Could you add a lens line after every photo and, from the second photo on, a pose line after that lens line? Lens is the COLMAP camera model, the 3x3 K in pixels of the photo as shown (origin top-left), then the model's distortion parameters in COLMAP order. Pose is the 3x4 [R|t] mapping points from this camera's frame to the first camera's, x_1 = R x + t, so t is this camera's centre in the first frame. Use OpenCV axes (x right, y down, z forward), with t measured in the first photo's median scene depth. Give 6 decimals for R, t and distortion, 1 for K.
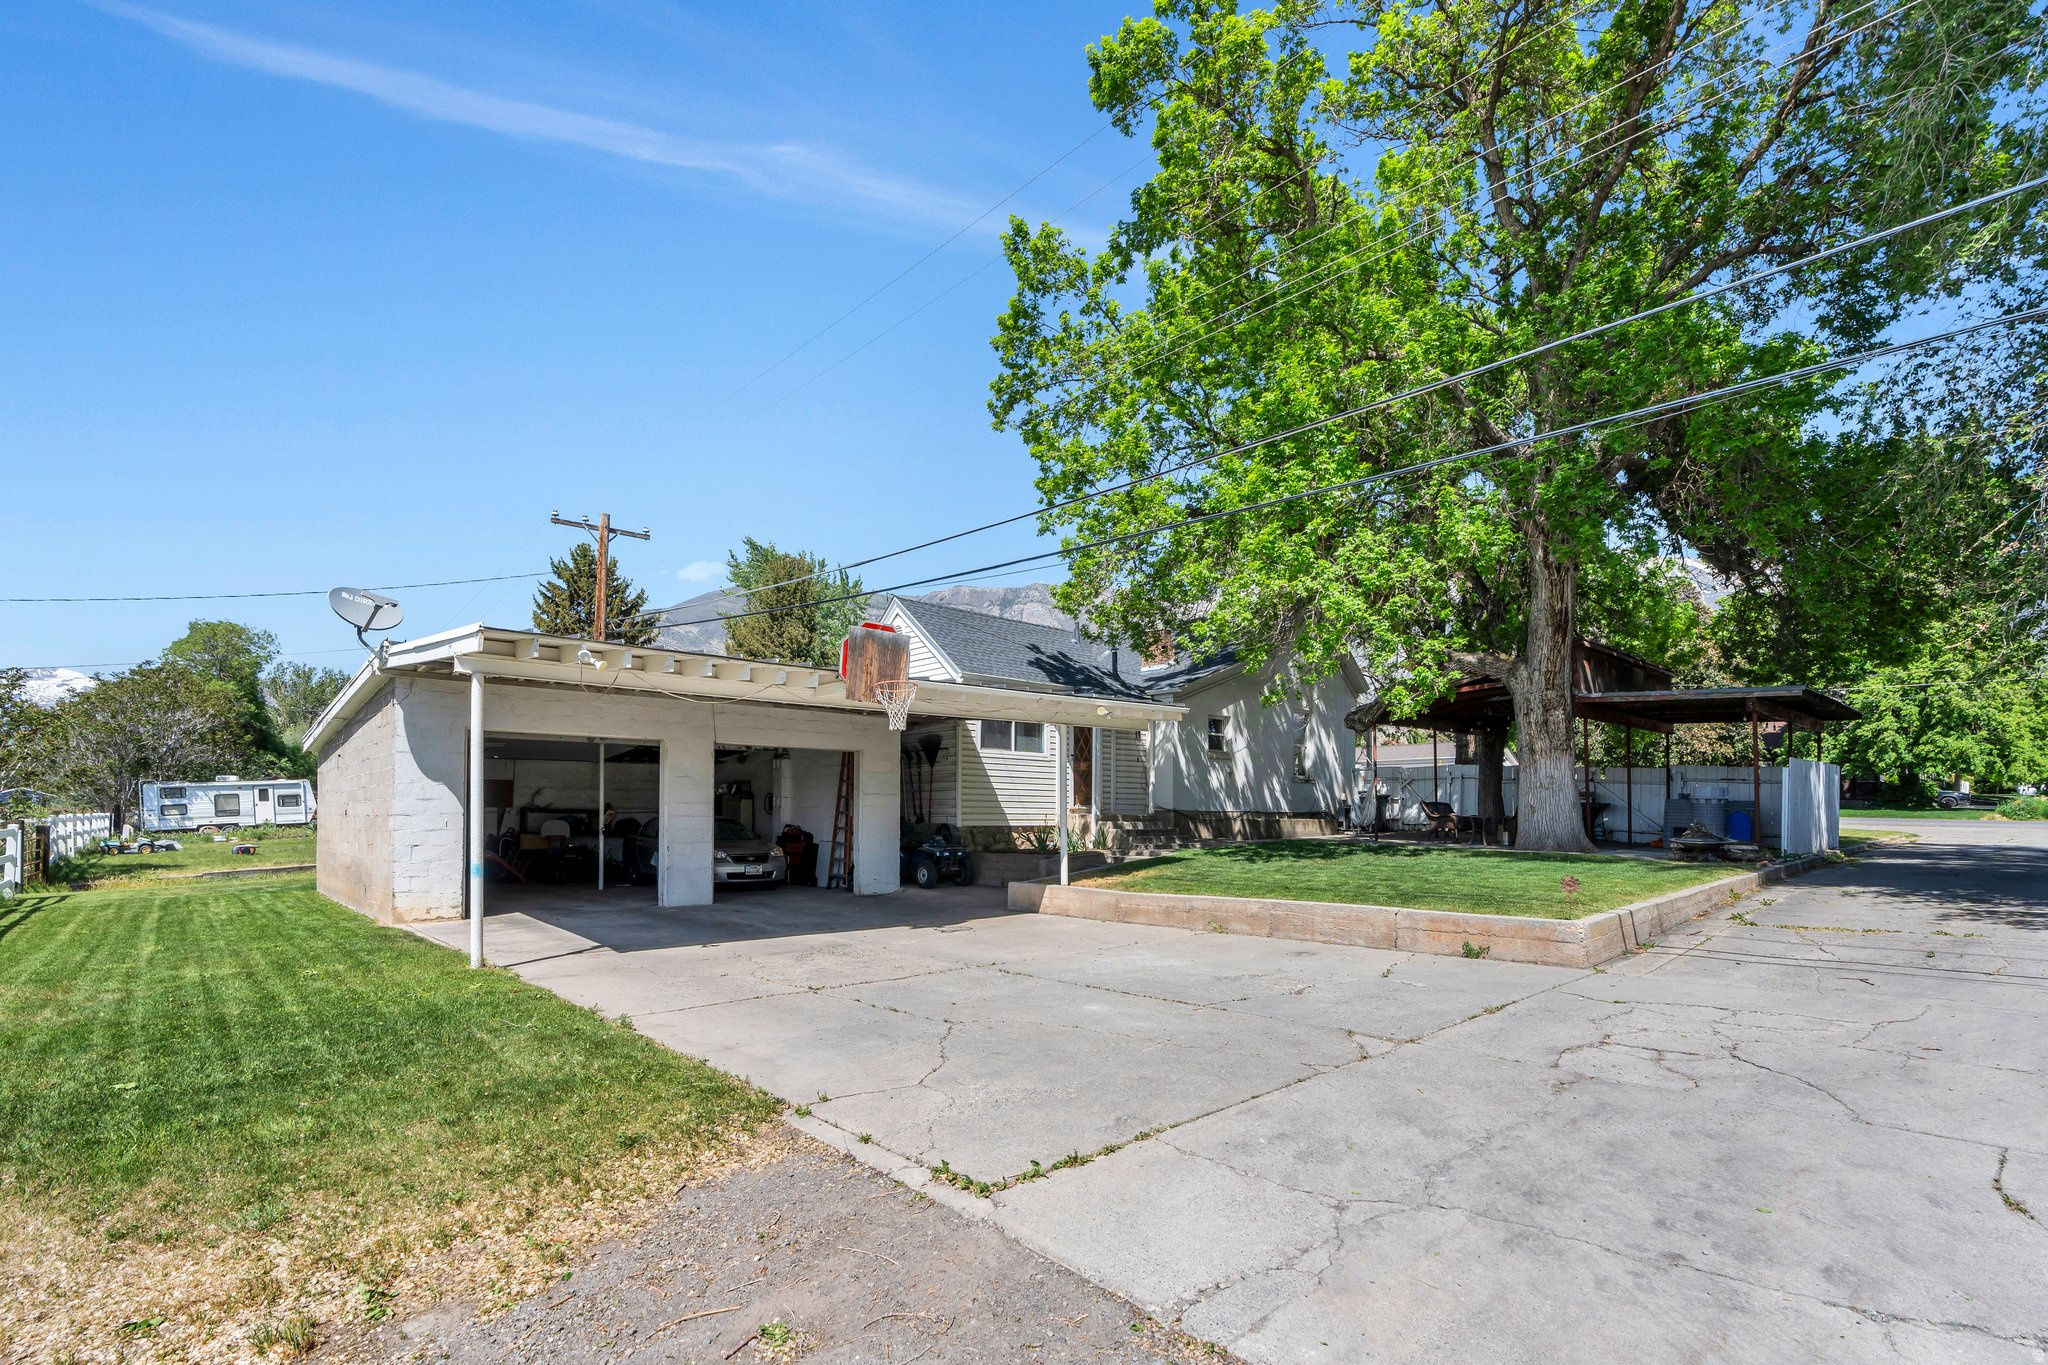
lens RADIAL K [[973.0, 0, 1018.3], [0, 973.0, 788.5], [0, 0, 1]] dist [-0.008669, -0.000071]
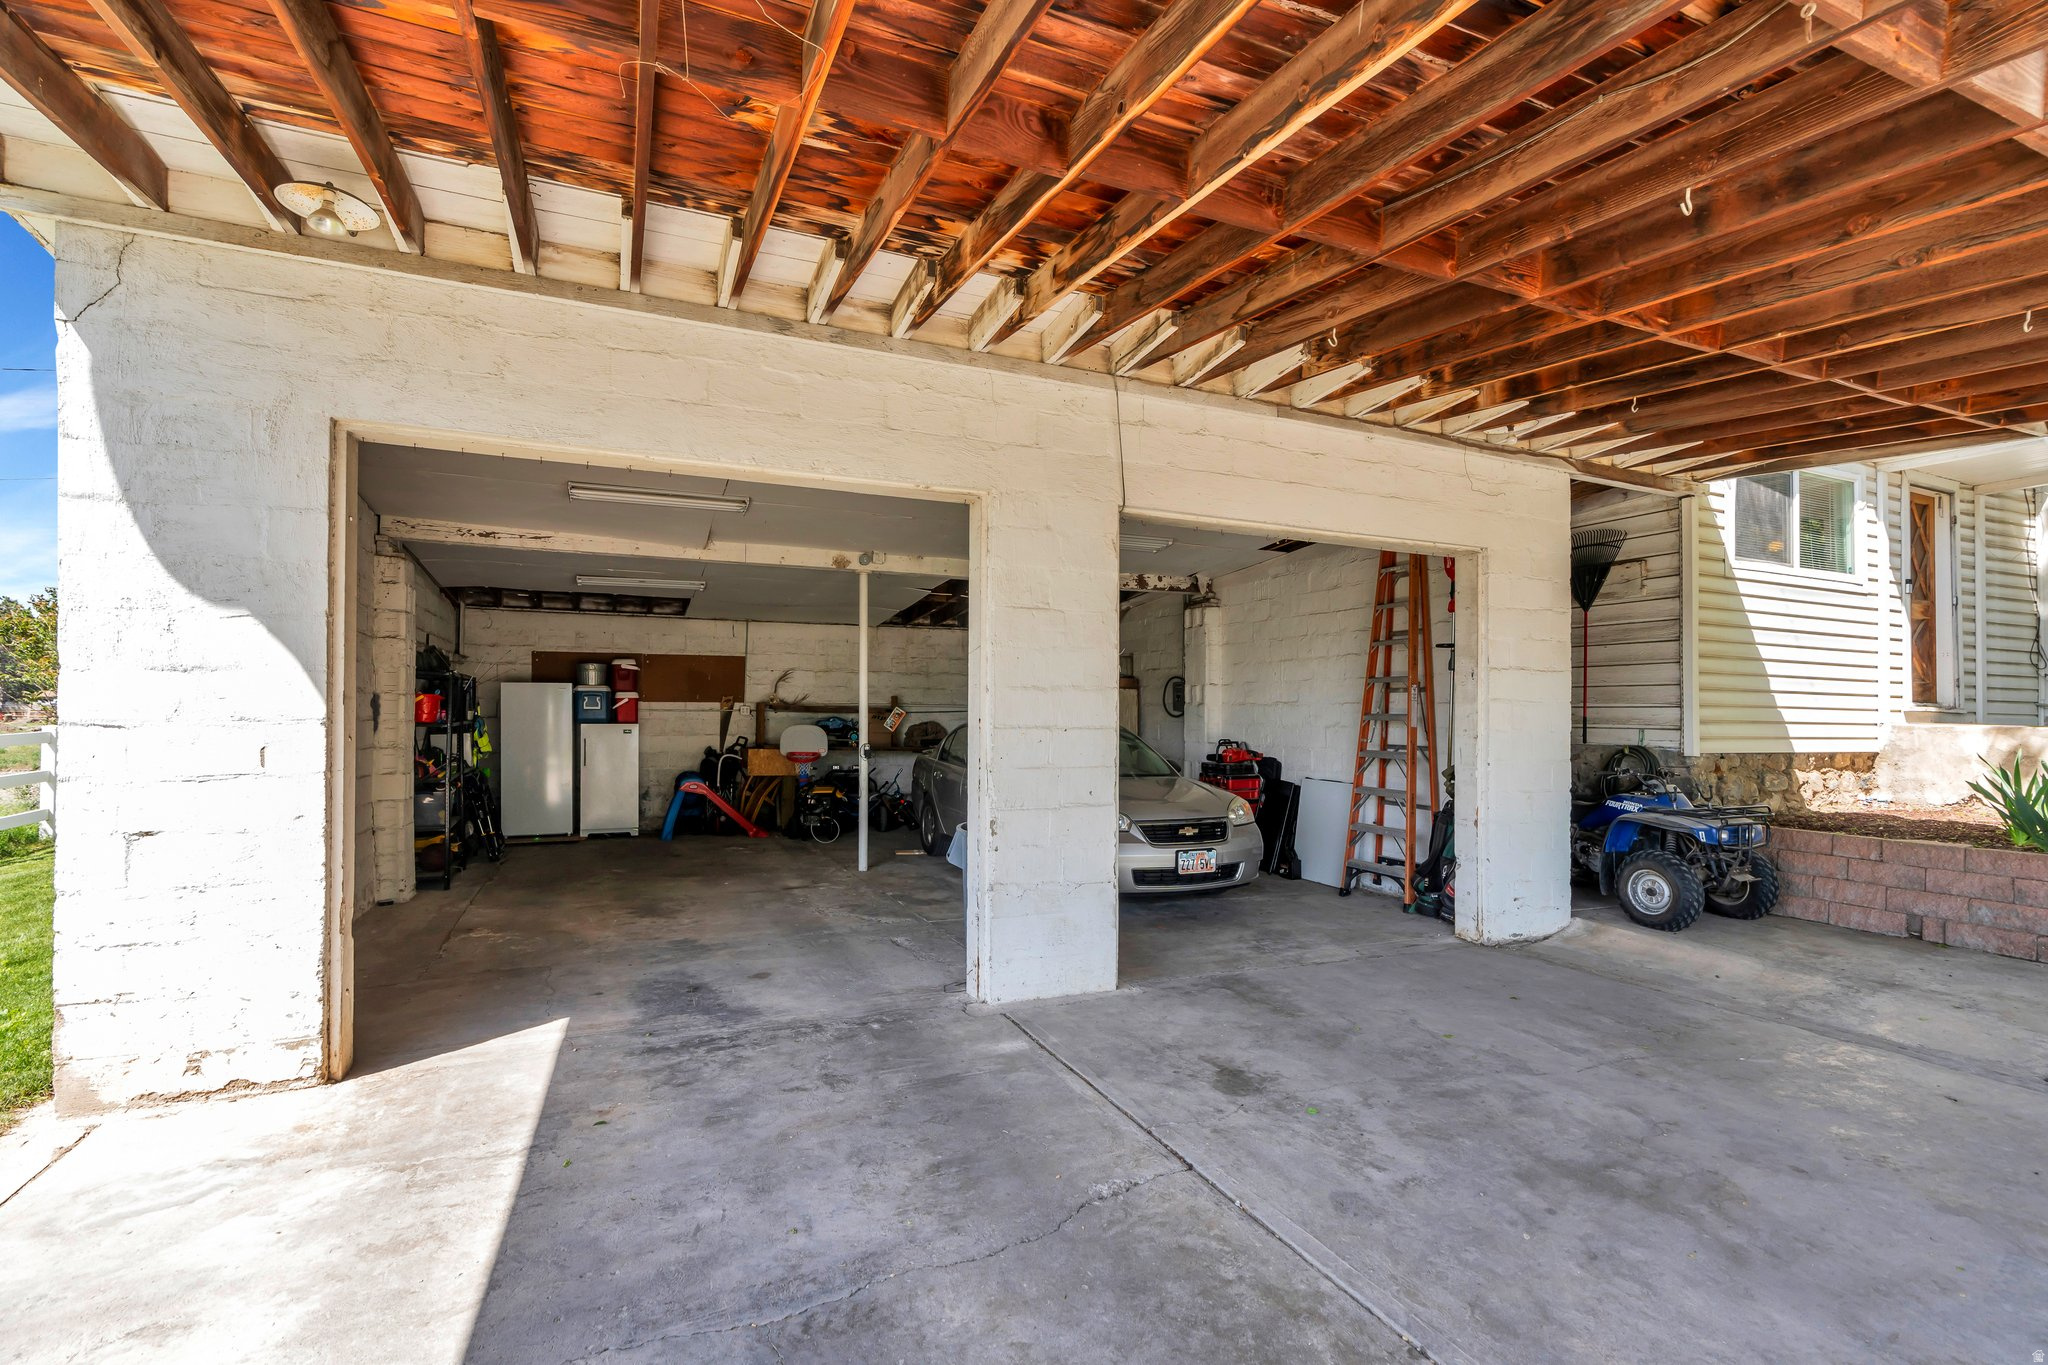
lens RADIAL K [[931.5, 0, 1035.0], [0, 931.5, 718.8], [0, 0, 1]] dist [-0.006576, 0.001815]
pose [[0.956265, 0.009195, -0.292357, -0.202894], [0.000595, 0.999443, 0.033381, 0.011636], [0.292501, -0.032095, 0.955726, 0.559962]]
